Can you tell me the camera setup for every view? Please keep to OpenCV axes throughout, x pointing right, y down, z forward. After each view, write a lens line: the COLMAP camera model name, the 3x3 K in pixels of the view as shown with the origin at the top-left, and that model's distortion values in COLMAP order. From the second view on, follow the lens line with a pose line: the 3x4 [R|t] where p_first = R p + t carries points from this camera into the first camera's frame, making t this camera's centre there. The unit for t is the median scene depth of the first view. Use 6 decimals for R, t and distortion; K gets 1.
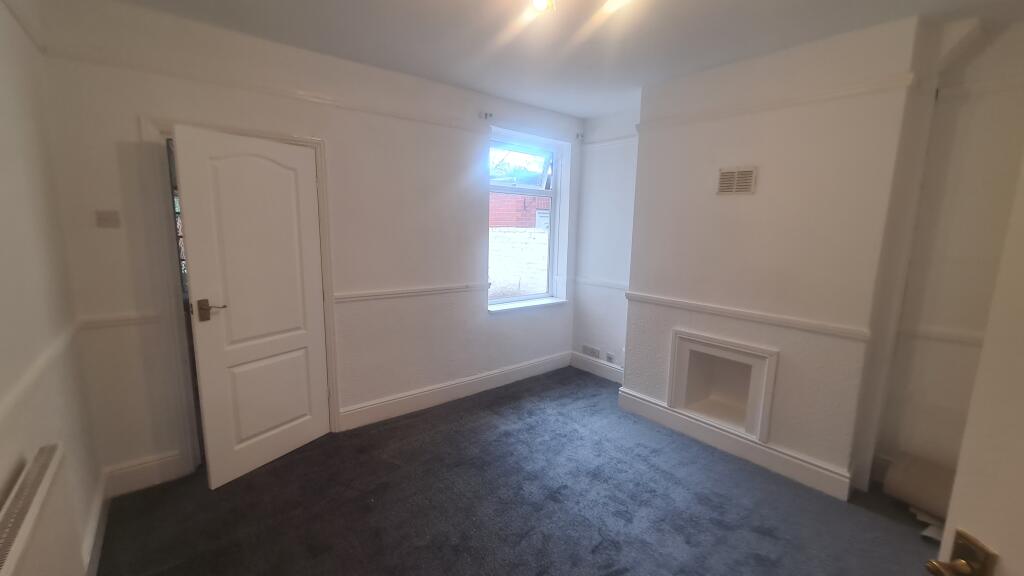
lens RADIAL K [[418.5, 0, 512.0], [0, 418.5, 288.0], [0, 0, 1]] dist [0.001505, 0.000090]
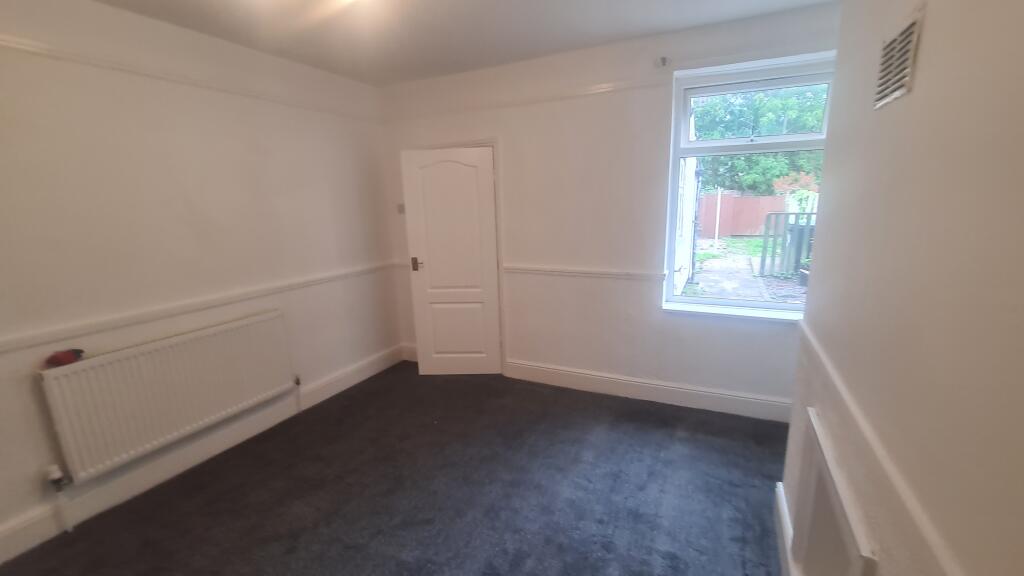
lens RADIAL K [[418.5, 0, 512.0], [0, 418.5, 288.0], [0, 0, 1]] dist [0.001505, 0.000090]
pose [[0.431993, 0.155715, -0.888332, 0.660630], [-0.096905, 0.987294, 0.125937, -0.072303], [0.896655, 0.031680, 0.441594, 0.467977]]
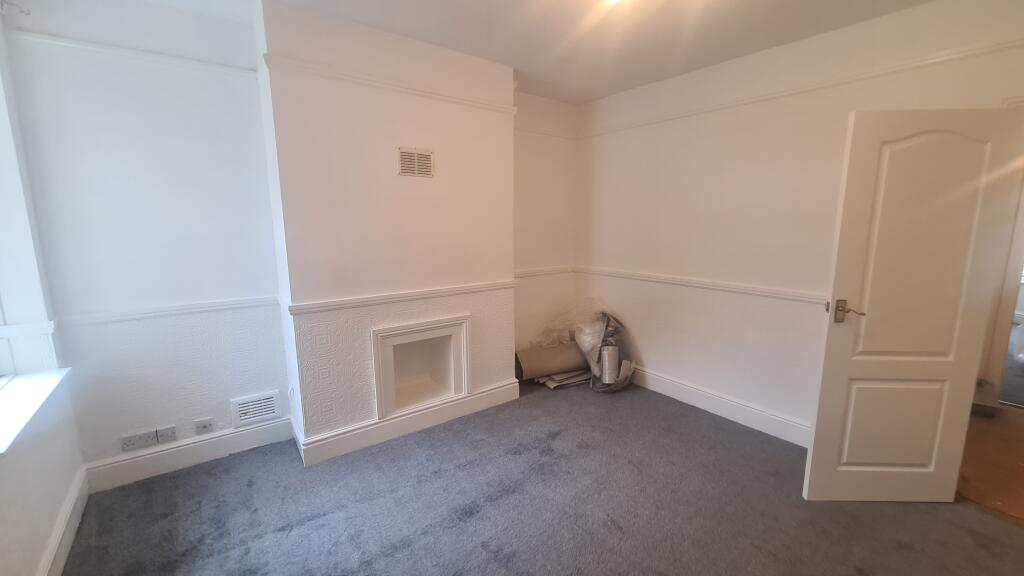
lens RADIAL K [[418.5, 0, 512.0], [0, 418.5, 288.0], [0, 0, 1]] dist [0.001505, 0.000090]
pose [[0.029471, -0.180496, 0.983134, -0.430598], [0.153214, 0.972754, 0.173997, -0.090924], [-0.987753, 0.145502, 0.056322, 0.664662]]
